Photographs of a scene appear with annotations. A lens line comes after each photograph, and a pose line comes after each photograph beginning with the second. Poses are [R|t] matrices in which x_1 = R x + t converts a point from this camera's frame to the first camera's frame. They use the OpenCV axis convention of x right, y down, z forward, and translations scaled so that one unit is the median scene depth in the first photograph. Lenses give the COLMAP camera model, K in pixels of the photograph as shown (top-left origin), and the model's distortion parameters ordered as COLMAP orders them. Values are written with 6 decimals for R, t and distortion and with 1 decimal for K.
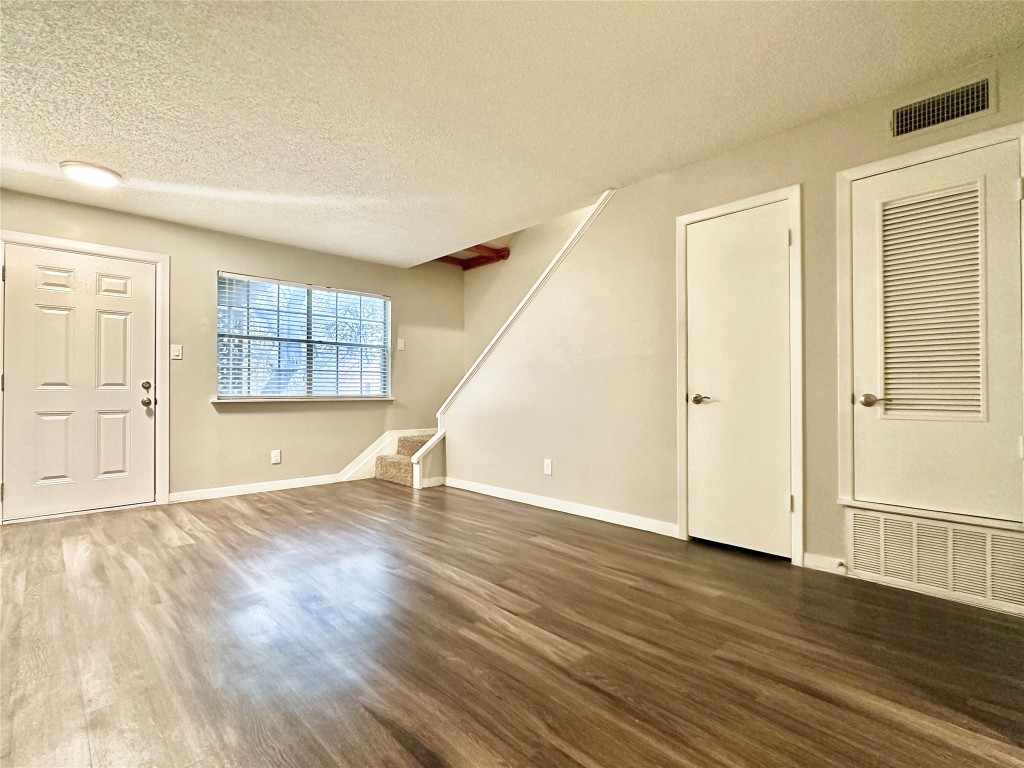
lens RADIAL K [[487.6, 0, 504.2], [0, 487.6, 382.9], [0, 0, 1]] dist [0.007248, -0.000308]
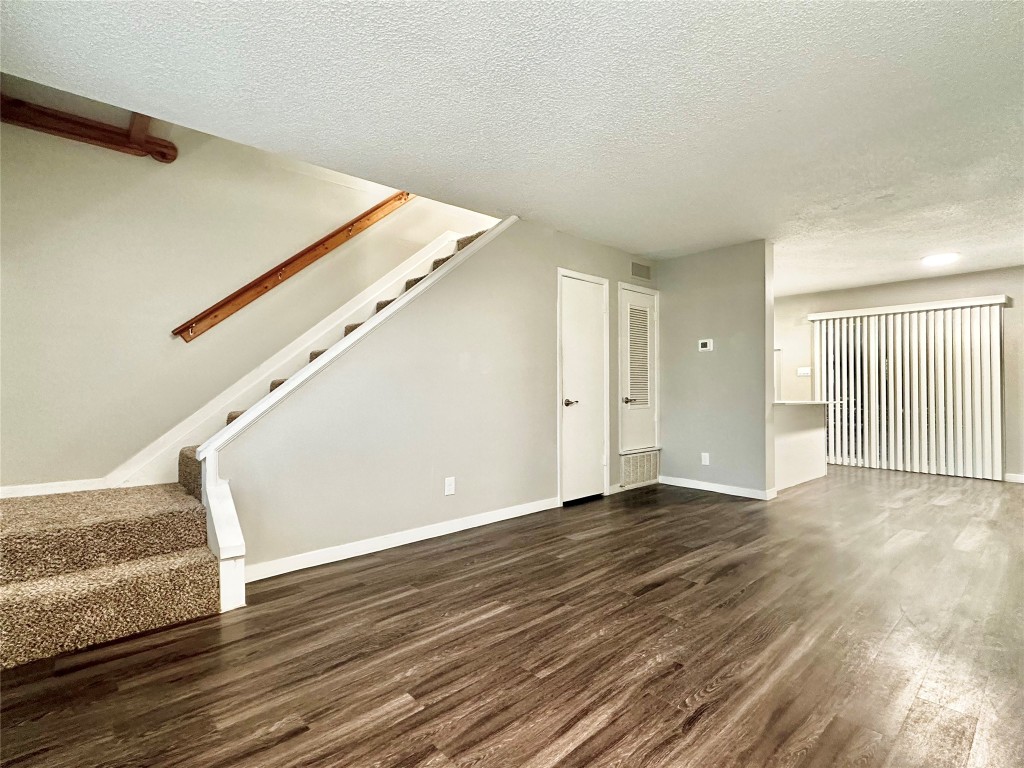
lens RADIAL K [[487.6, 0, 522.7], [0, 487.6, 377.3], [0, 0, 1]] dist [0.007248, -0.000308]
pose [[0.021177, 0.023393, 0.999502, -1.003985], [-0.011916, 0.999661, -0.023144, -0.005492], [-0.999705, -0.011420, 0.021448, 1.087521]]
